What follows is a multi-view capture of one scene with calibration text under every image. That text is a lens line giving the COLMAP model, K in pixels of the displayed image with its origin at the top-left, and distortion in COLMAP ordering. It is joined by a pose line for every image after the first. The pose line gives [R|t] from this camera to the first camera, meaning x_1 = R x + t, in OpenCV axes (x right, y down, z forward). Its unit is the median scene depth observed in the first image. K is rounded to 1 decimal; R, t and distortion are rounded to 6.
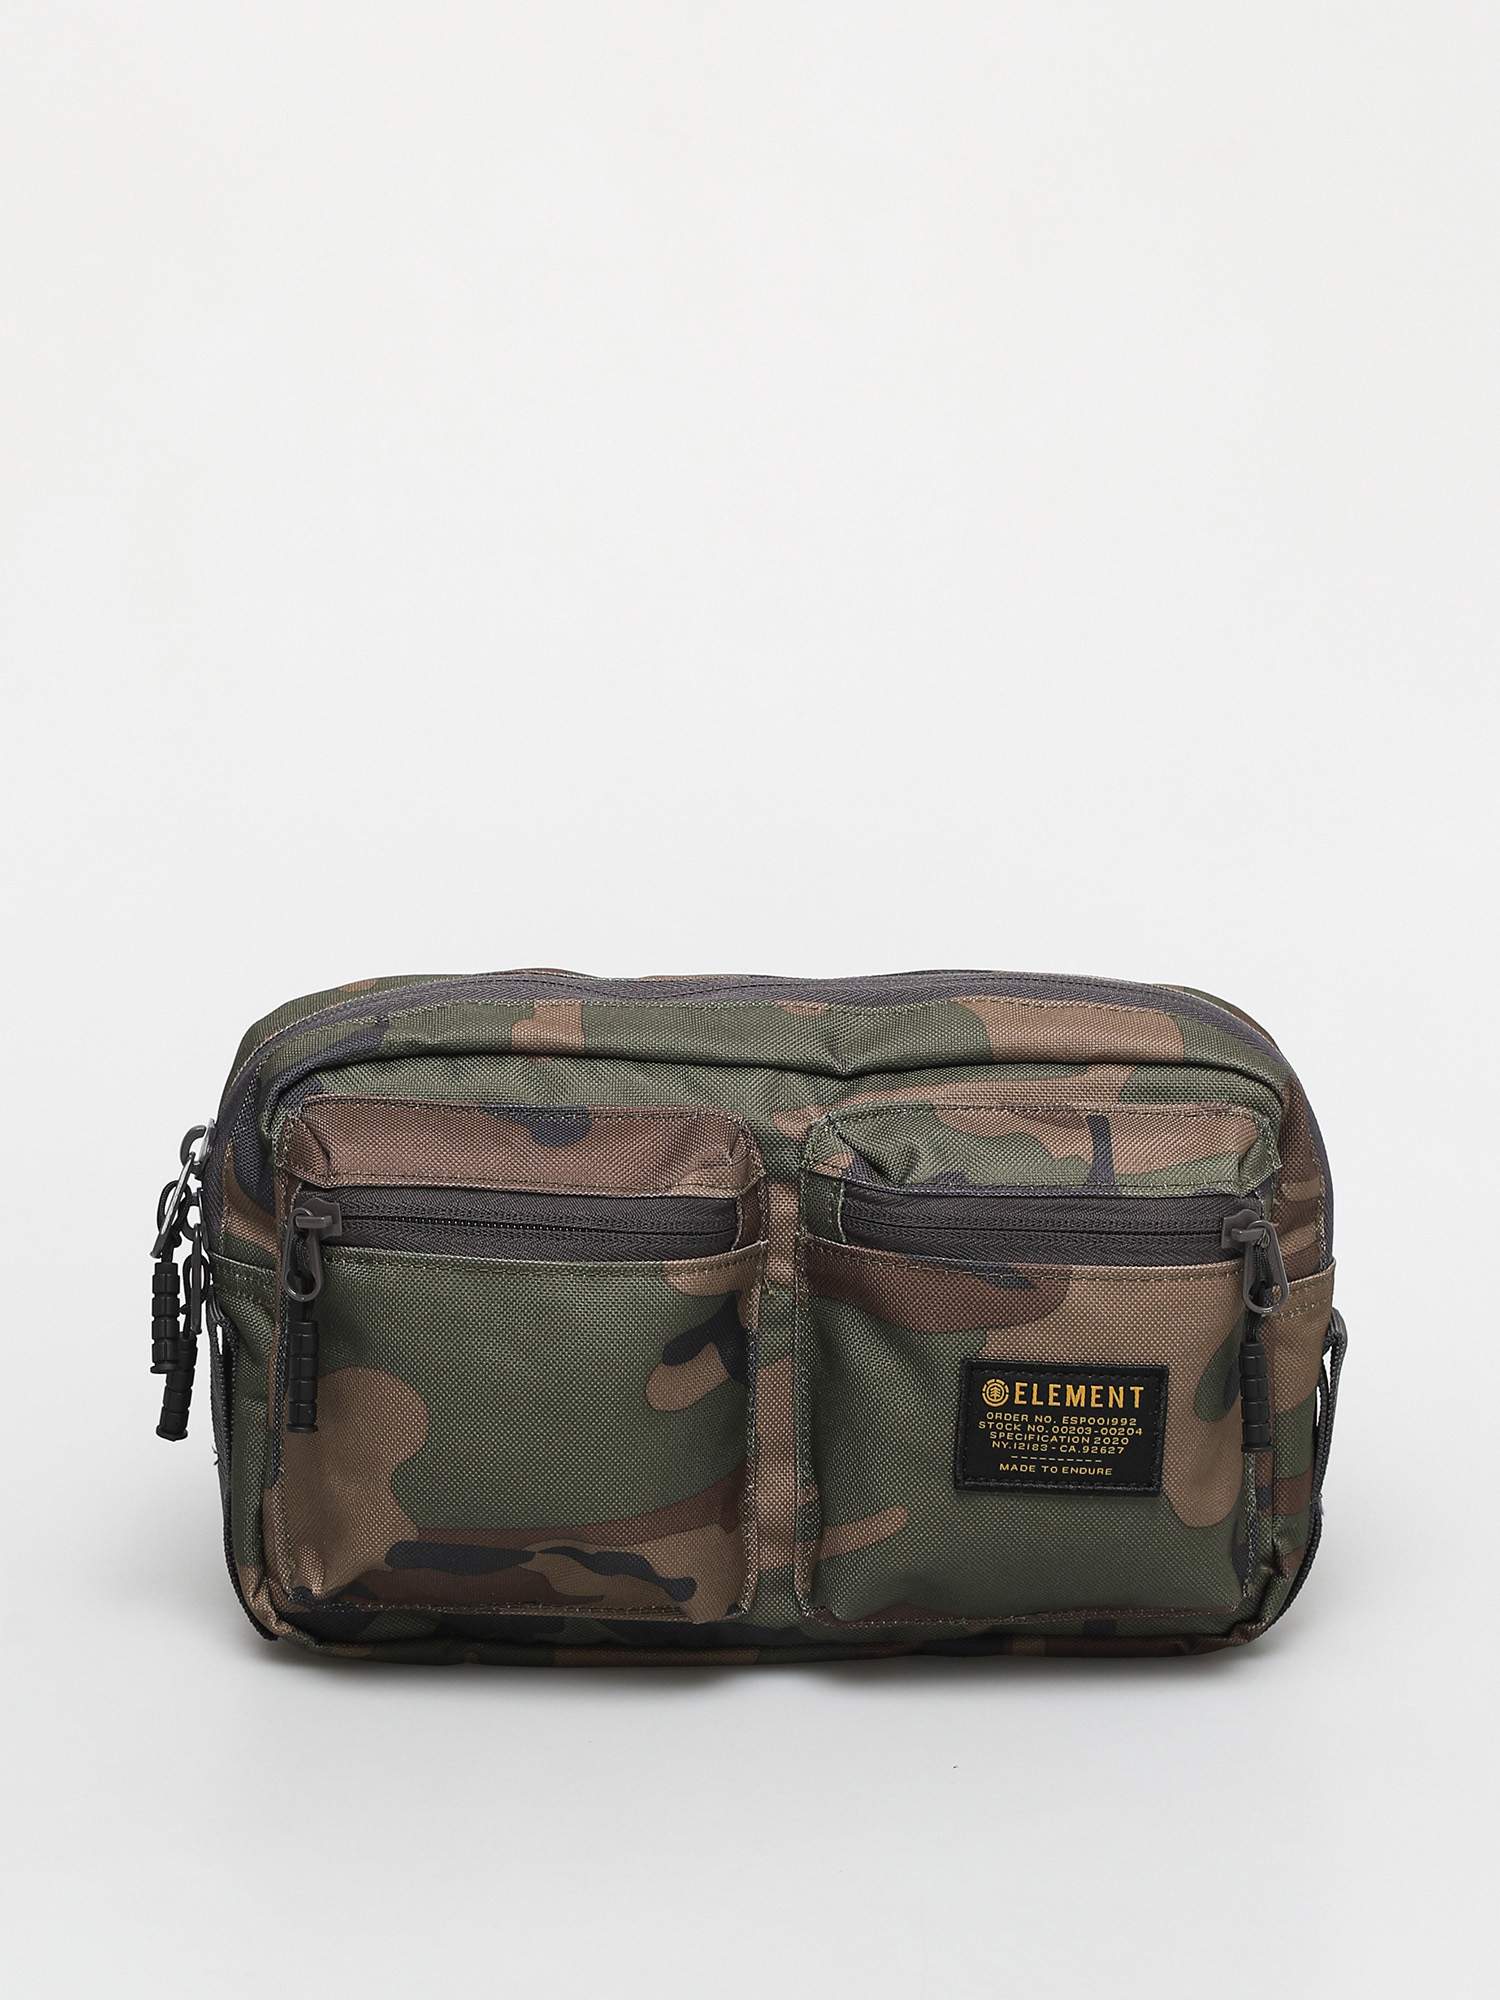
lens RADIAL K [[7054.0, 0, 751.1], [0, 7054.0, 1005.1], [0, 0, 1]] dist [-0.306562, 0.000000]
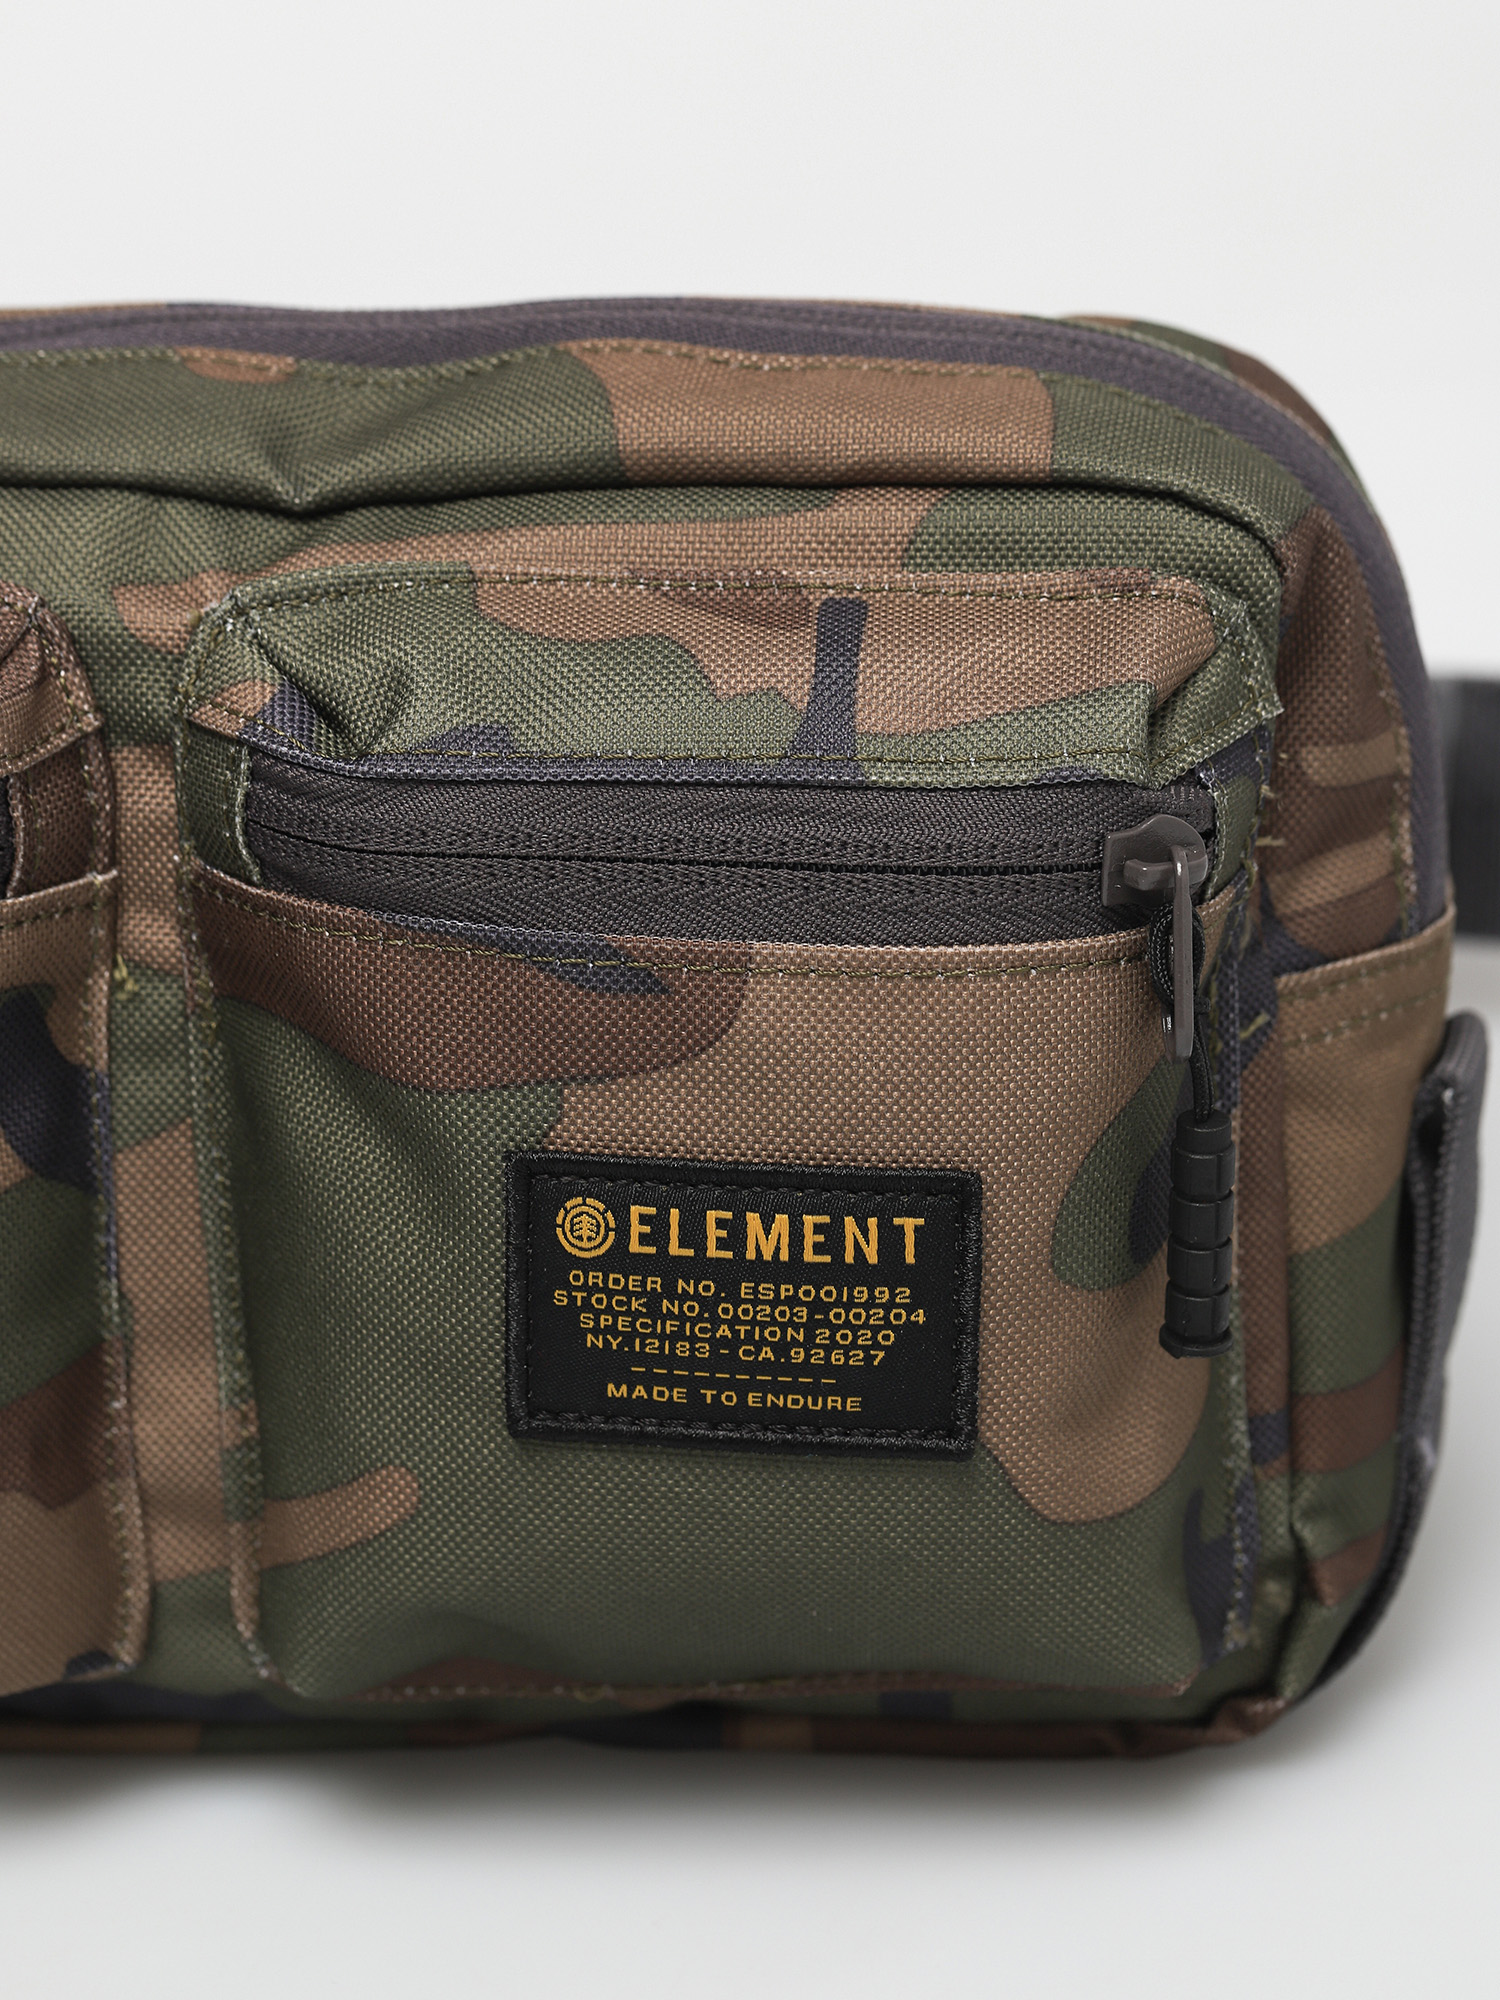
lens RADIAL K [[7054.0, 0, 745.9], [0, 7054.0, 988.6], [0, 0, 1]] dist [-0.306562, 0.000000]
pose [[0.991678, 0.011528, -0.128223, 0.100435], [-0.001882, 0.997175, 0.075096, 0.006905], [0.128726, -0.074230, 0.988898, 0.561731]]
